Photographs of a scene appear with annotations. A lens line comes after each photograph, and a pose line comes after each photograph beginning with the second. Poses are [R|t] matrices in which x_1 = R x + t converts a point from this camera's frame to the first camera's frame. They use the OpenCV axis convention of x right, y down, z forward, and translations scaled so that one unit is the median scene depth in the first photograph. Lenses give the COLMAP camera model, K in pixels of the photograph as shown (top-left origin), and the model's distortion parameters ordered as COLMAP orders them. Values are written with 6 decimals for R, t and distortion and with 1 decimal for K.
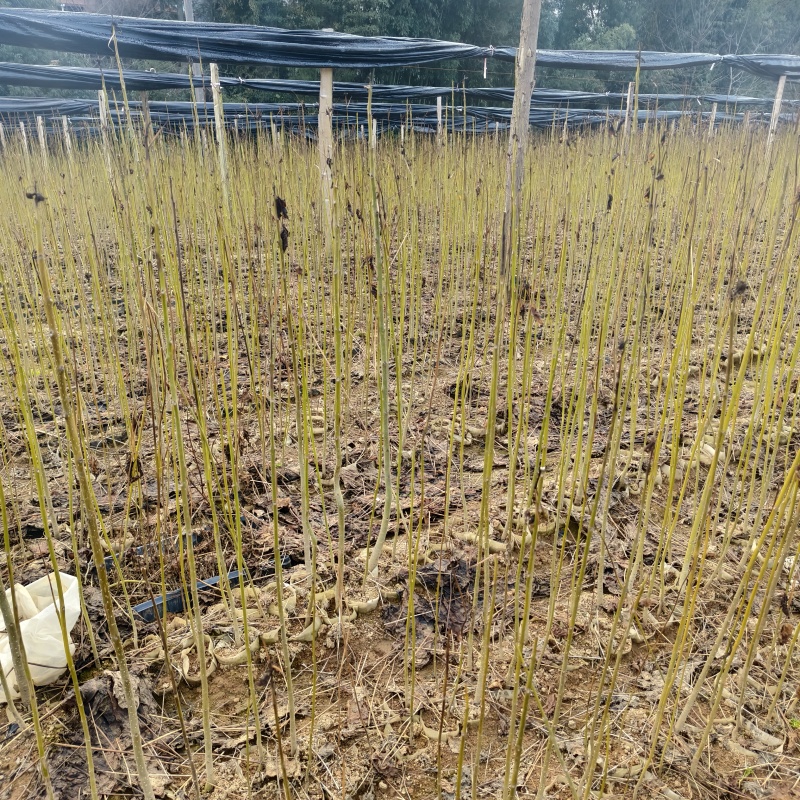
lens RADIAL K [[732.7, 0, 392.7], [0, 732.7, 400.8], [0, 0, 1]] dist [0.039119, -0.058668]
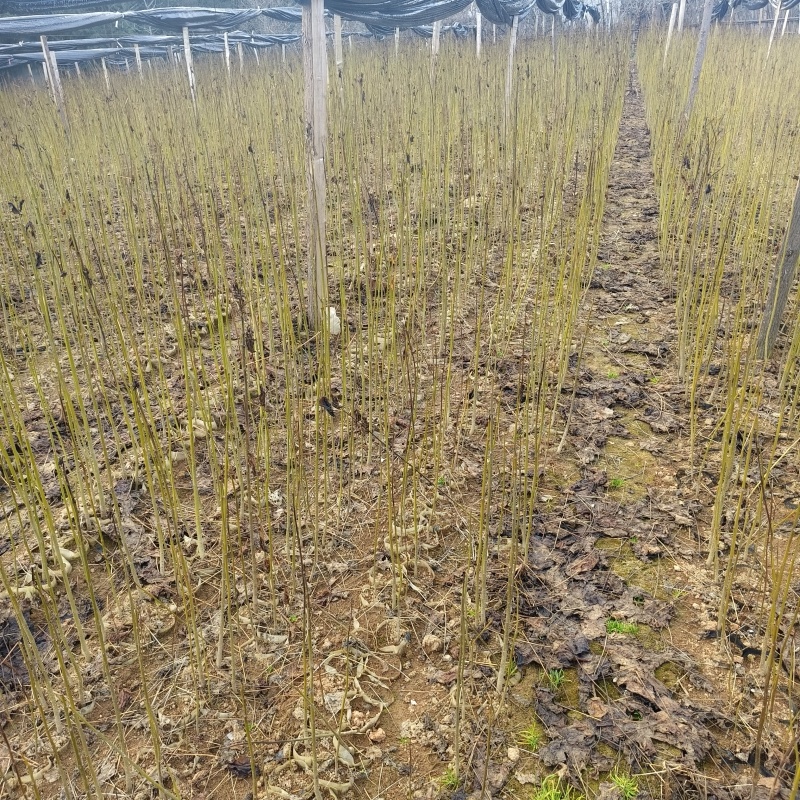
lens RADIAL K [[732.7, 0, 392.7], [0, 732.7, 400.8], [0, 0, 1]] dist [0.039119, -0.058668]
pose [[0.780228, -0.322313, 0.536058, 0.061452], [0.270613, 0.946597, 0.175281, -0.145013], [-0.563926, 0.008305, 0.825784, -0.262947]]
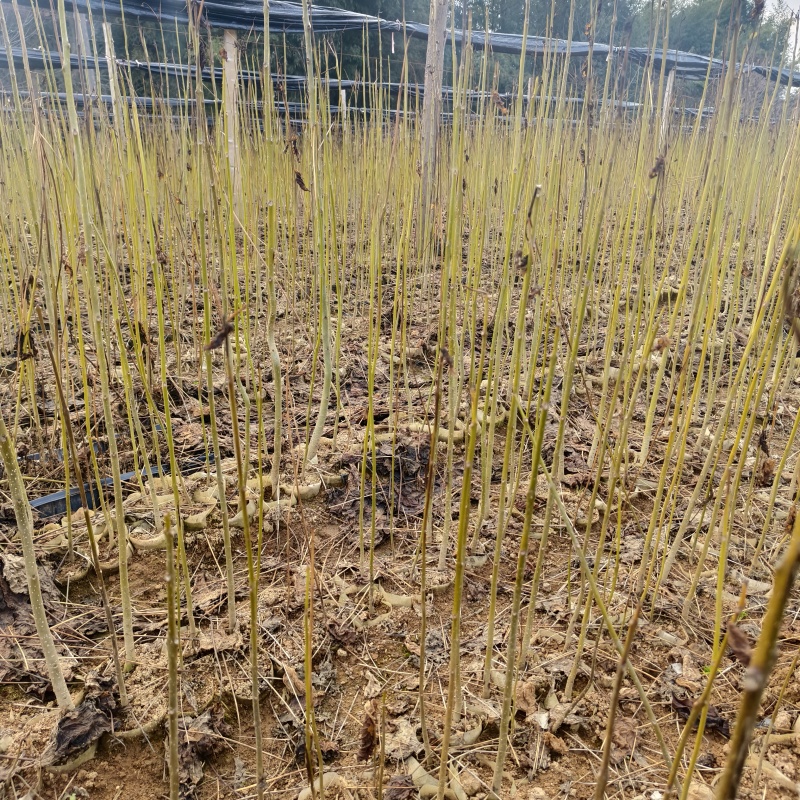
lens RADIAL K [[732.7, 0, 392.7], [0, 732.7, 400.8], [0, 0, 1]] dist [0.039119, -0.058668]
pose [[0.991956, -0.029948, 0.122986, -0.041693], [0.033502, 0.999076, -0.026930, 0.211244], [-0.122066, 0.030833, 0.992043, 0.119124]]
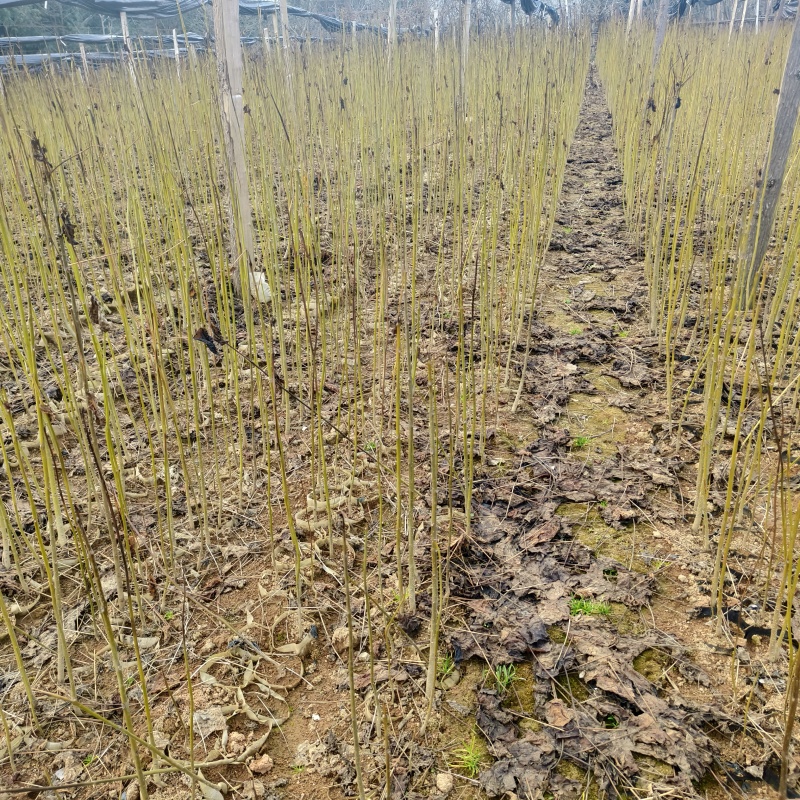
lens RADIAL K [[732.7, 0, 392.7], [0, 732.7, 400.8], [0, 0, 1]] dist [0.039119, -0.058668]
pose [[0.752744, -0.332483, 0.568183, 0.251082], [0.293639, 0.942049, 0.162237, 0.048248], [-0.589197, 0.044718, 0.806751, -0.092280]]
